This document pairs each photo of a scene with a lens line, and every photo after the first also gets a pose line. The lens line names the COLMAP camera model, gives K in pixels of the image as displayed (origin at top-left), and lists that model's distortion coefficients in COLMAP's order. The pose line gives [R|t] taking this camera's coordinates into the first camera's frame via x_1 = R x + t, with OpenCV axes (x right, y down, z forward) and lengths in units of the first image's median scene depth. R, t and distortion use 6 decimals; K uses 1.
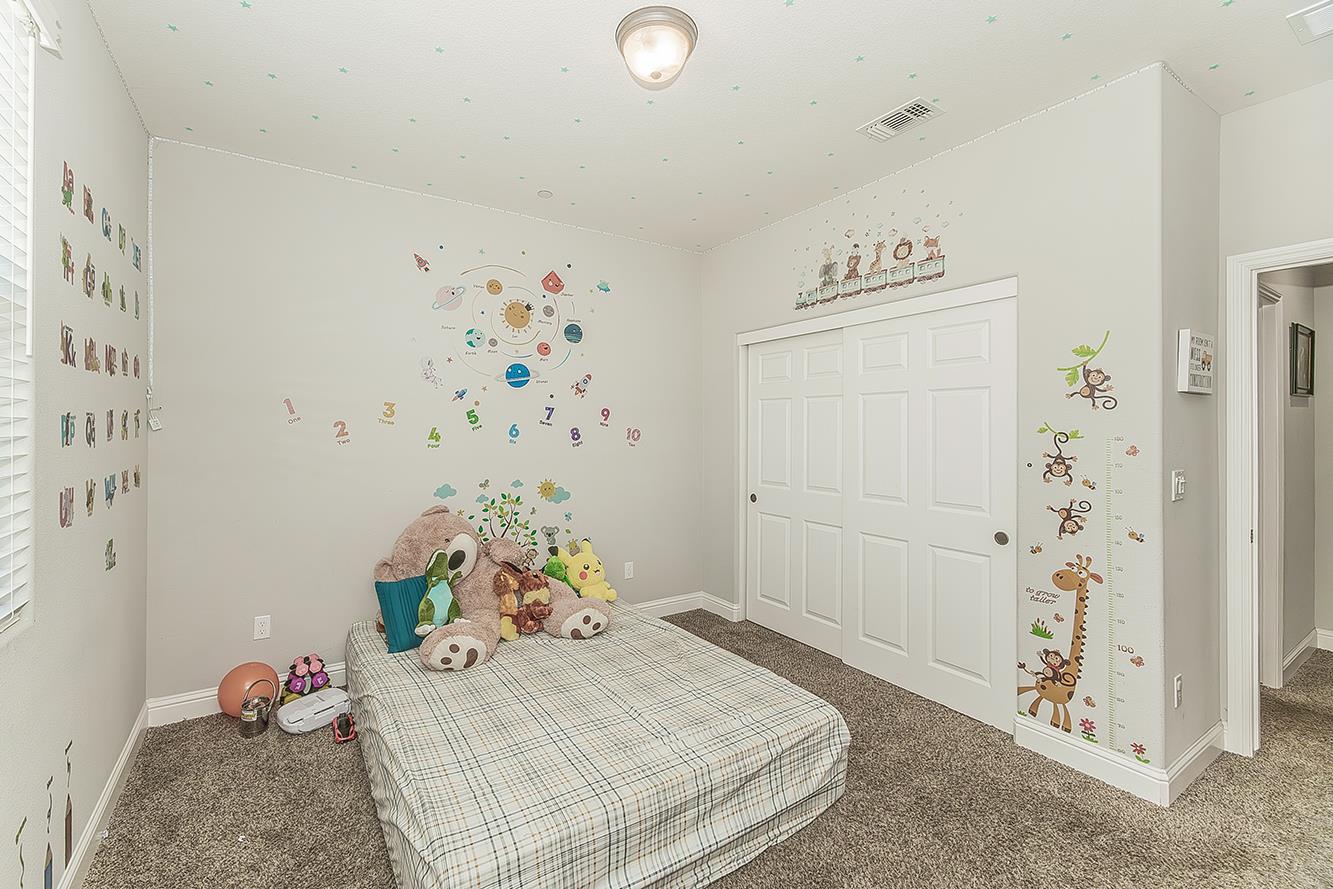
lens RADIAL K [[561.6, 0, 666.8], [0, 561.6, 423.3], [0, 0, 1]] dist [0.000824, 0.000062]
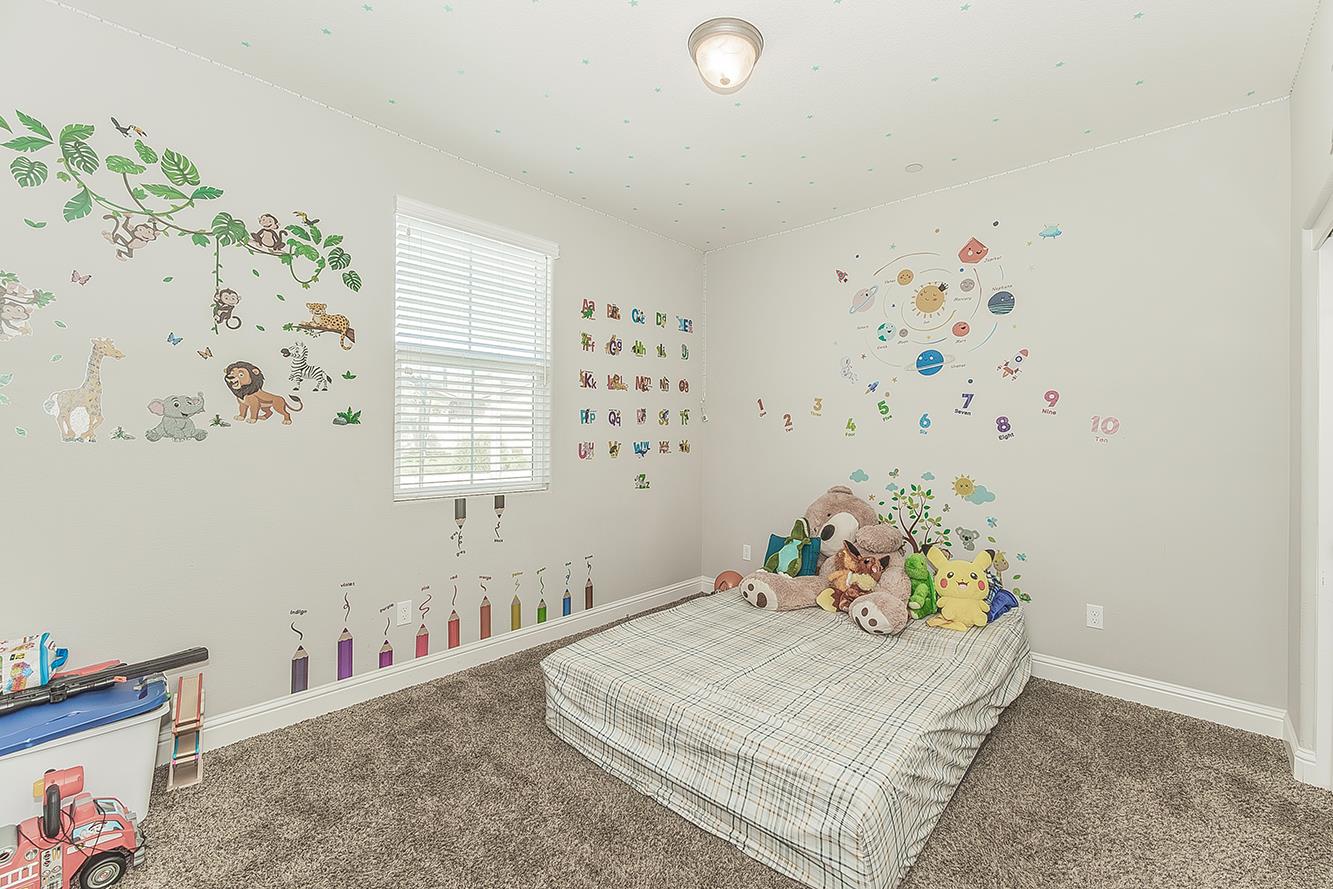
lens RADIAL K [[574.4, 0, 683.3], [0, 574.4, 430.9], [0, 0, 1]] dist [0.000045, -0.000048]
pose [[0.255675, -0.003036, -0.966758, 0.580608], [-0.001049, 0.999994, -0.003418, 0.035089], [0.966762, 0.001888, 0.255670, 0.357106]]
